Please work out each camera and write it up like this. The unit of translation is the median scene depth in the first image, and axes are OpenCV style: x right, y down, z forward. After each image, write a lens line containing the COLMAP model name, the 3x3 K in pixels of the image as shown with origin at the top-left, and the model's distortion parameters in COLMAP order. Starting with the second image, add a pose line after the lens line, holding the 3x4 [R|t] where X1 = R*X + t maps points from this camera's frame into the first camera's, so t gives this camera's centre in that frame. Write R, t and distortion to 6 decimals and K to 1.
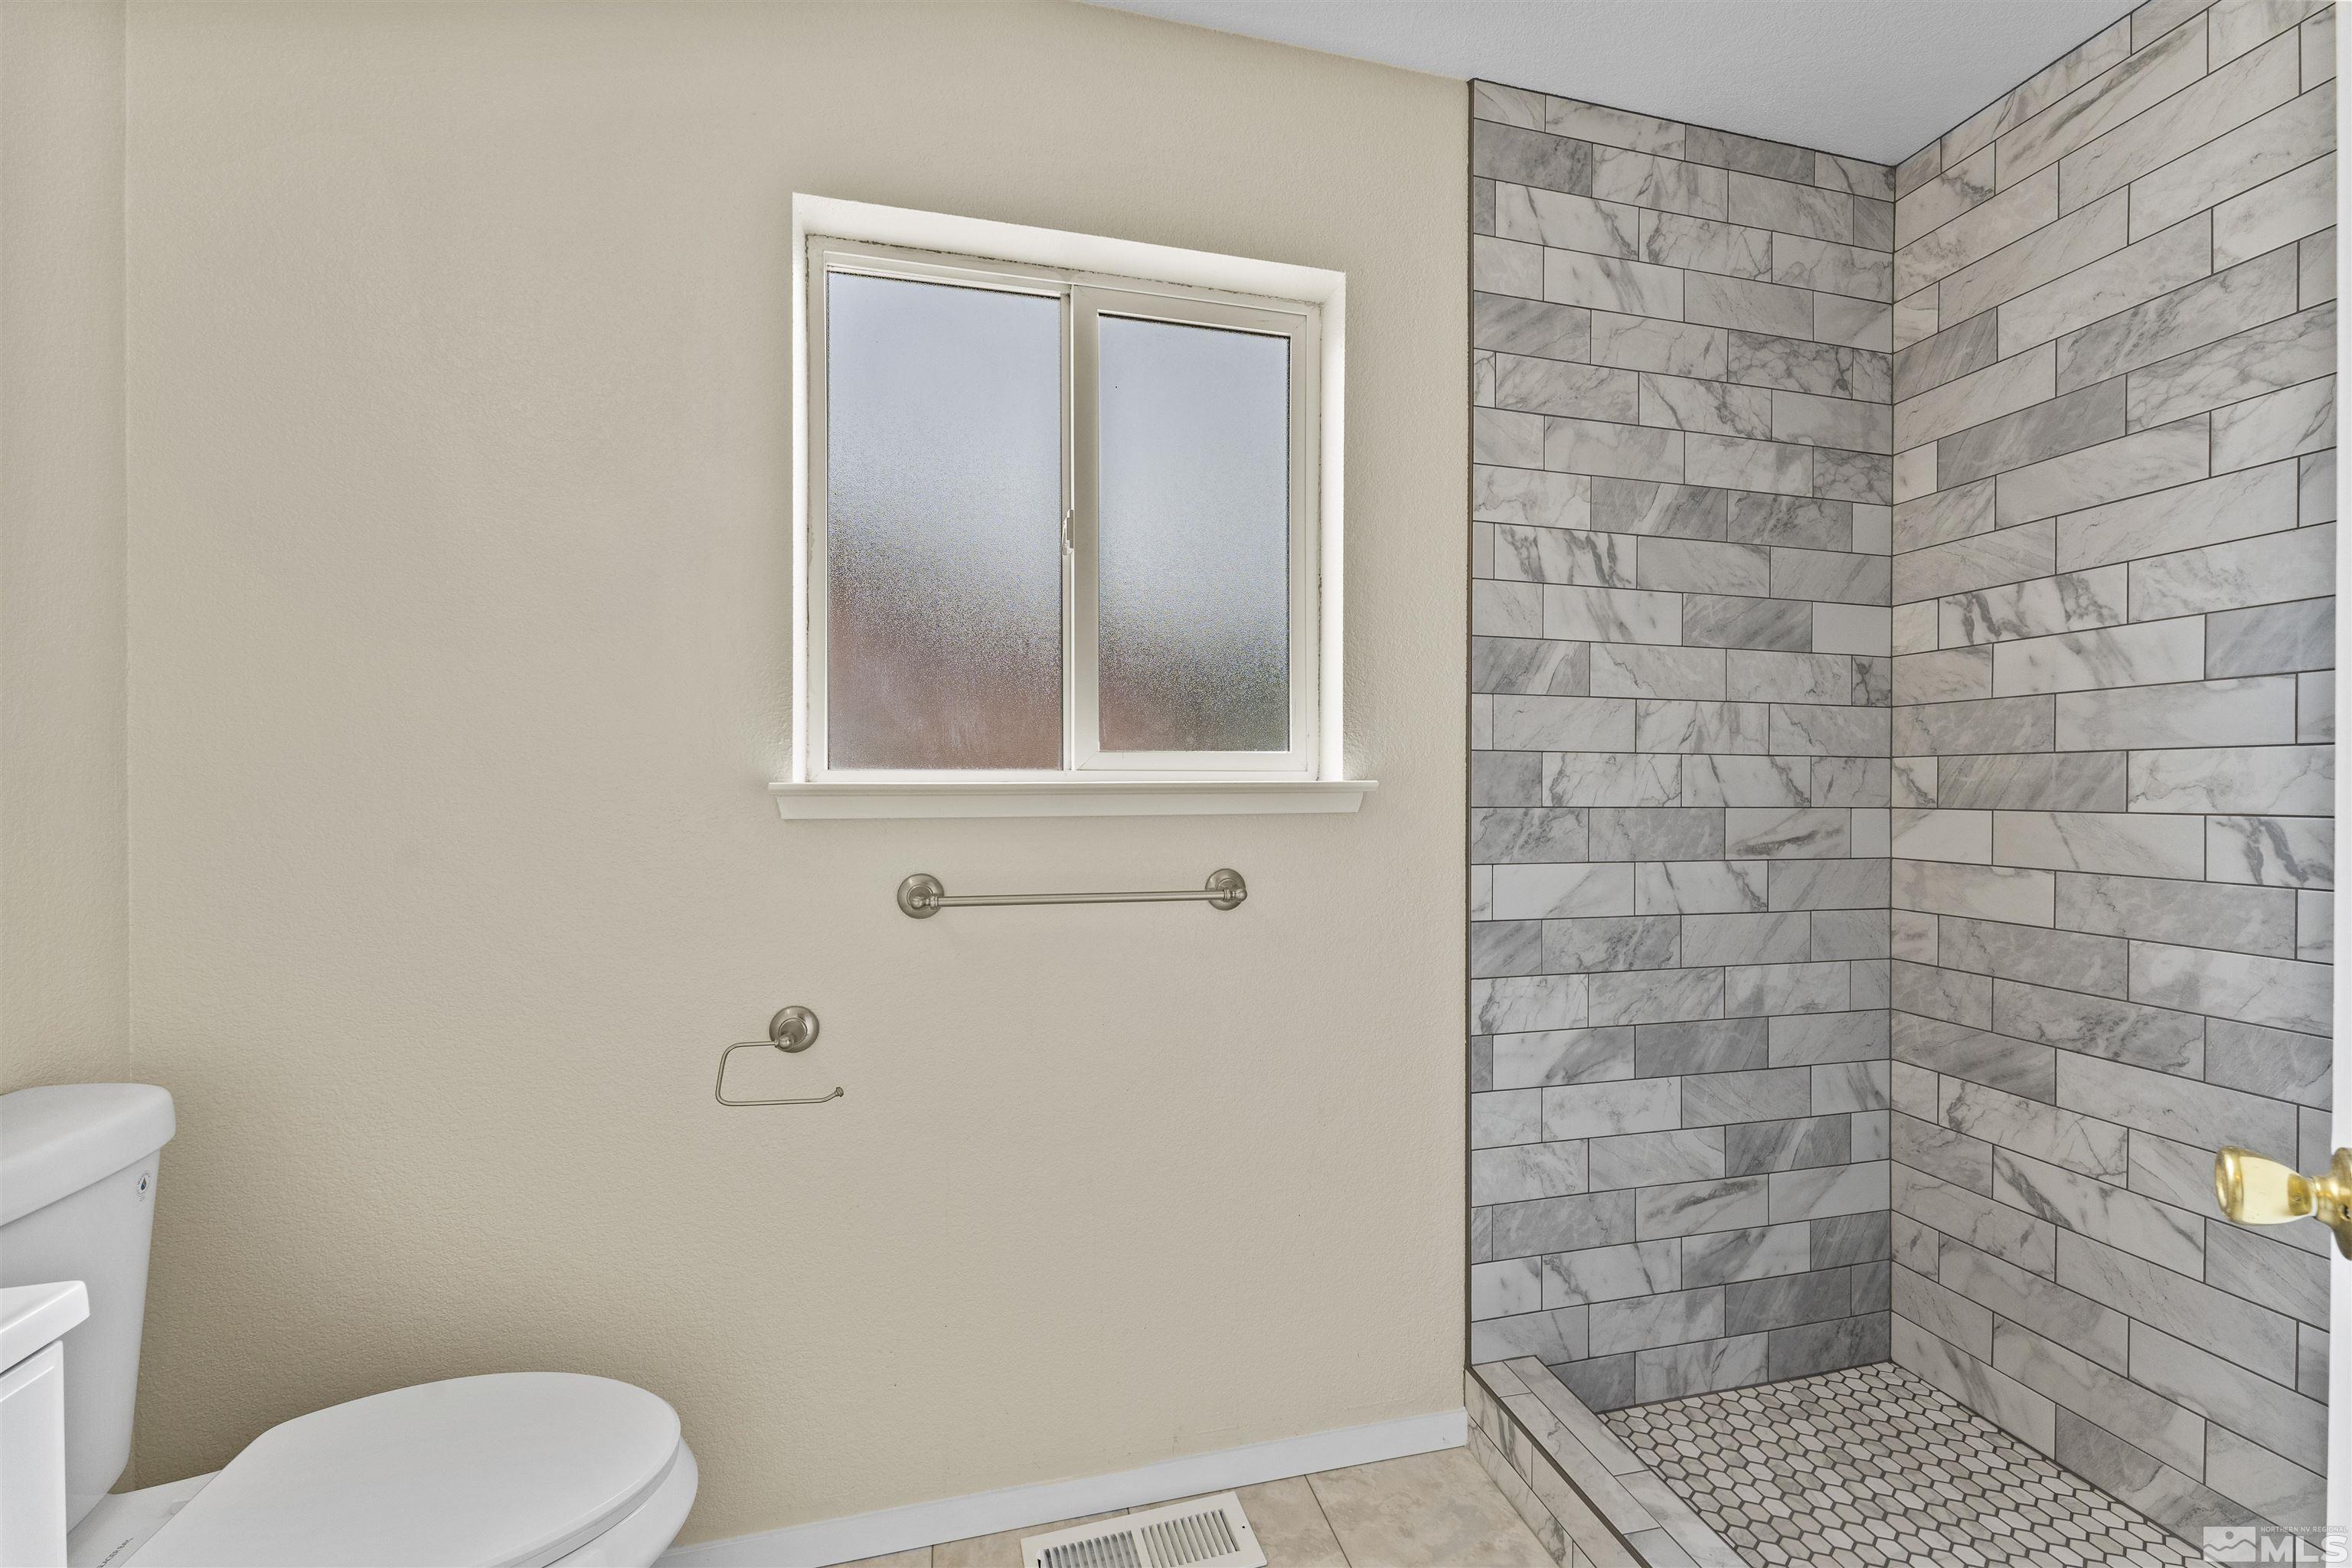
lens RADIAL K [[927.8, 0, 1181.5], [0, 927.8, 787.5], [0, 0, 1]] dist [-0.003942, -0.001696]
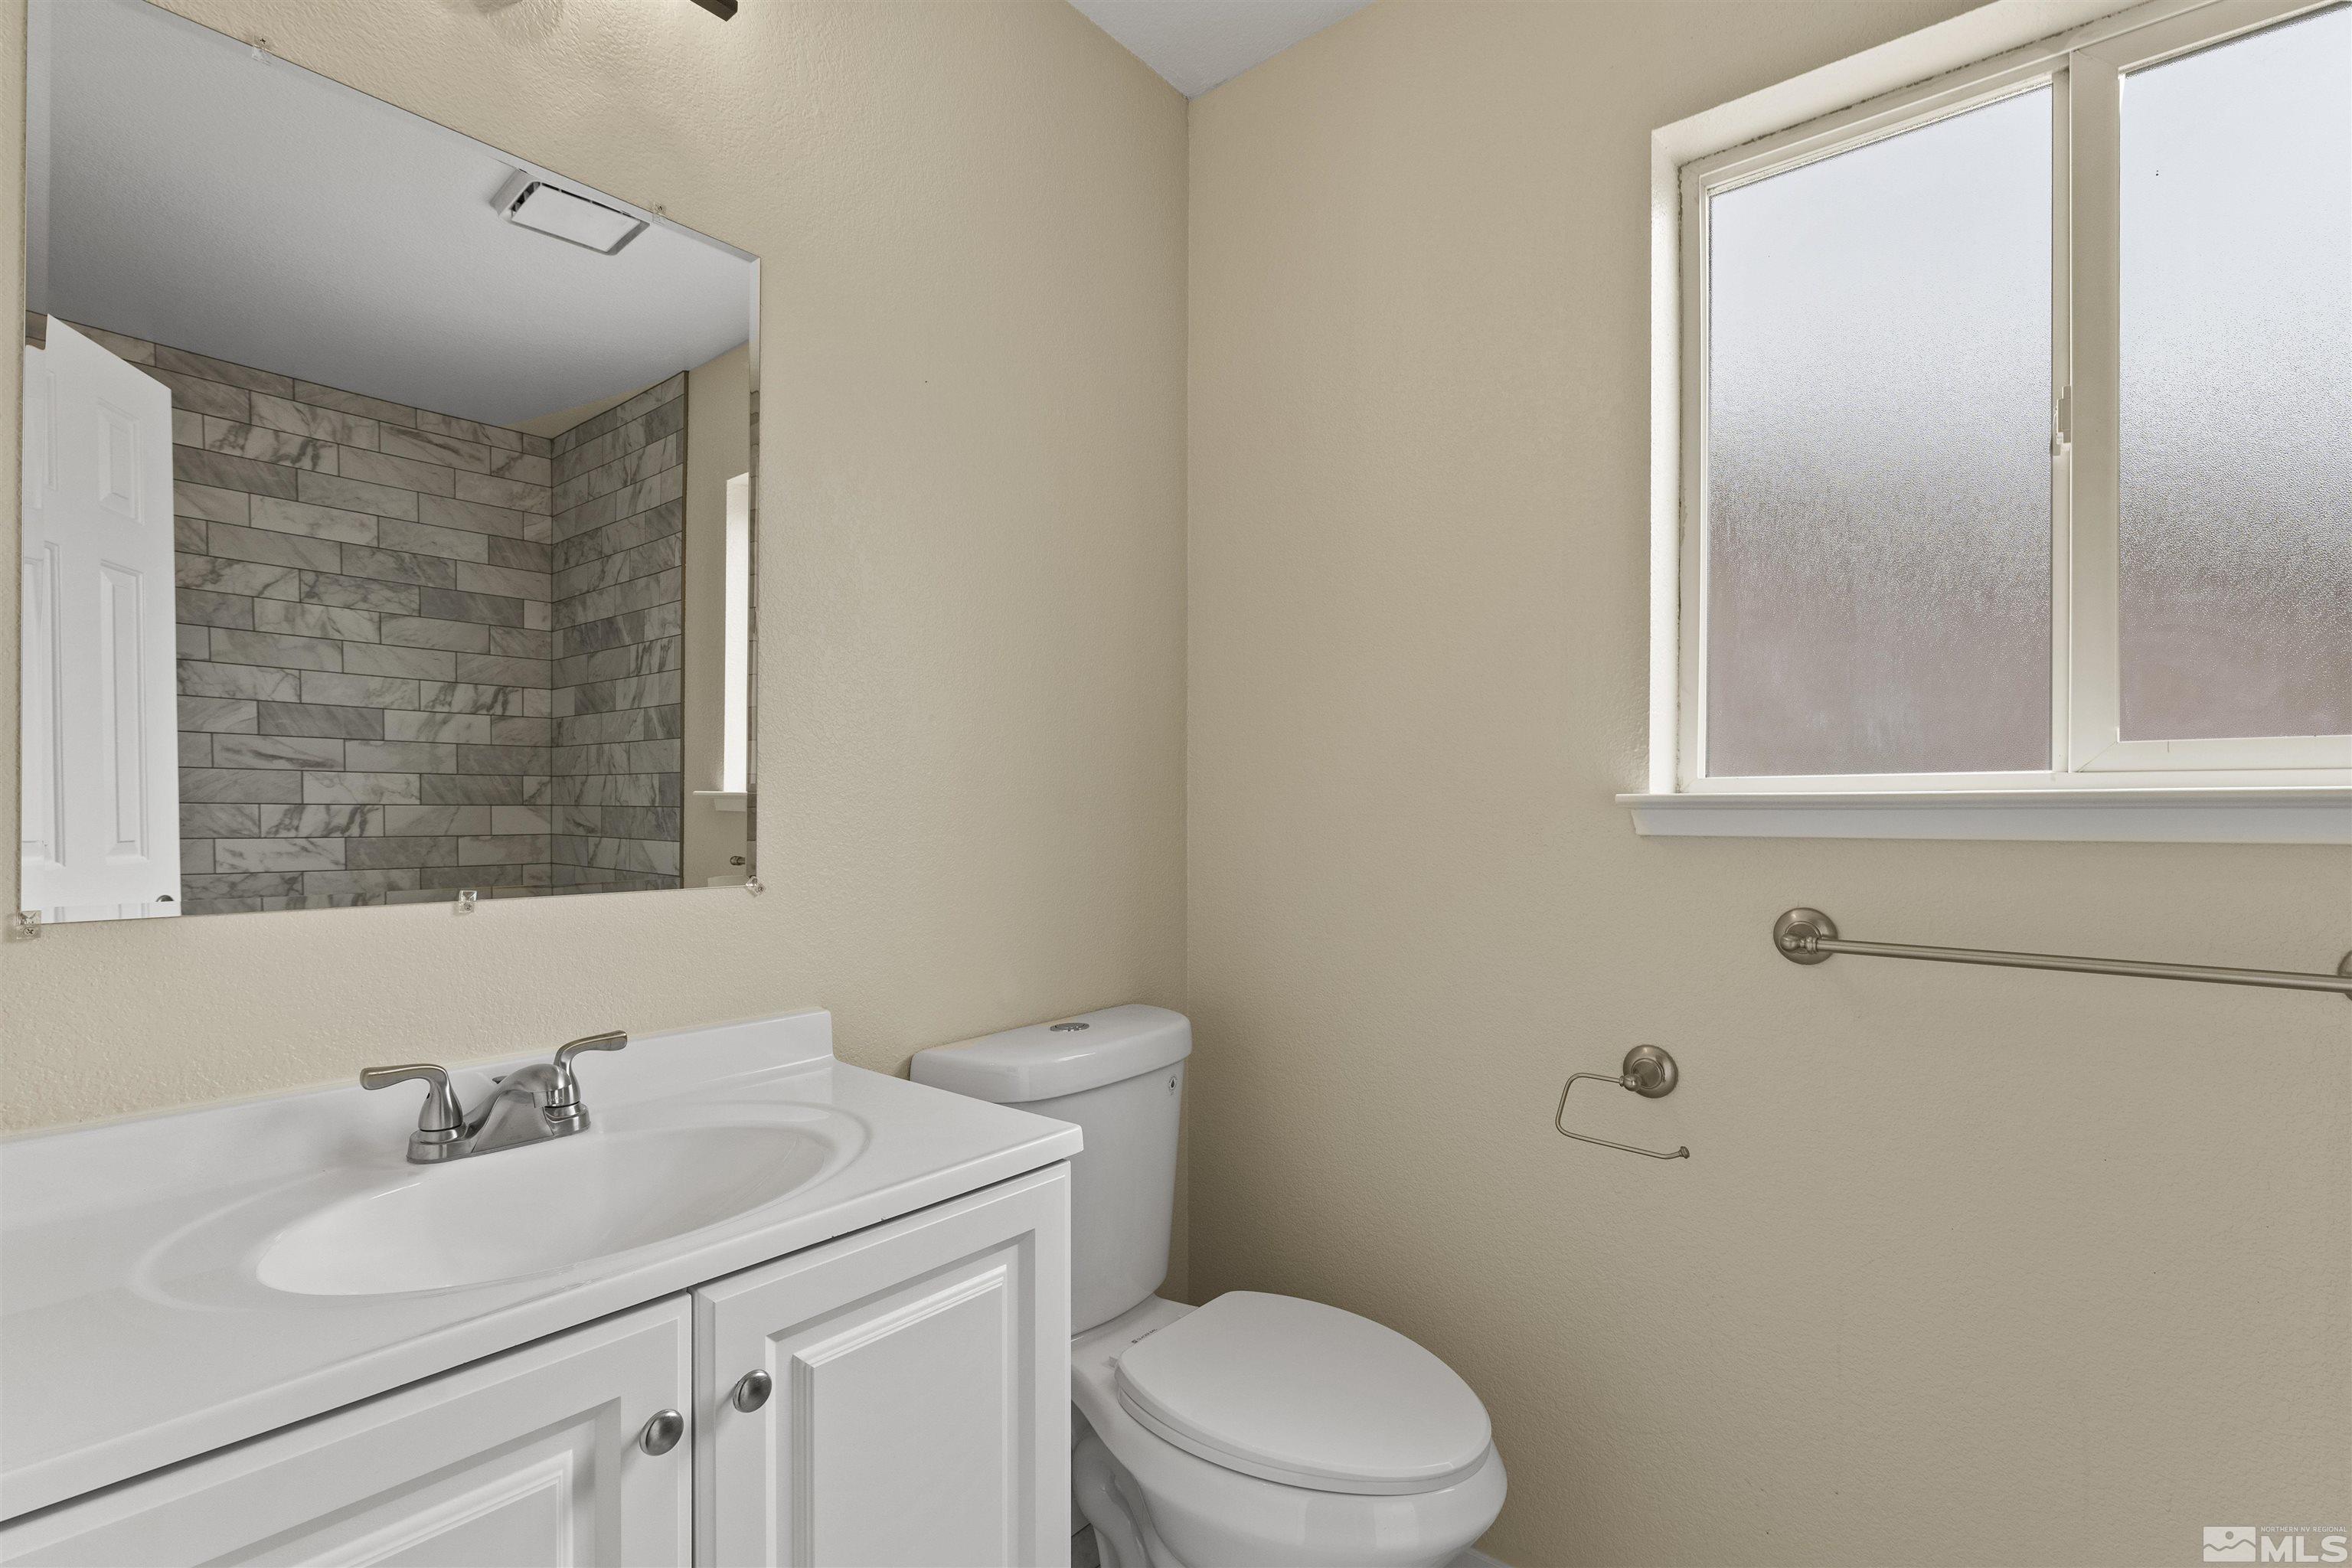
lens RADIAL K [[1064.8, 0, 1182.1], [0, 1064.8, 797.1], [0, 0, 1]] dist [-0.019767, -0.000321]
pose [[0.590933, -0.003580, -0.806713, 0.134306], [0.004156, 0.999990, -0.001393, -0.002583], [0.806710, -0.002529, 0.590942, 0.037095]]
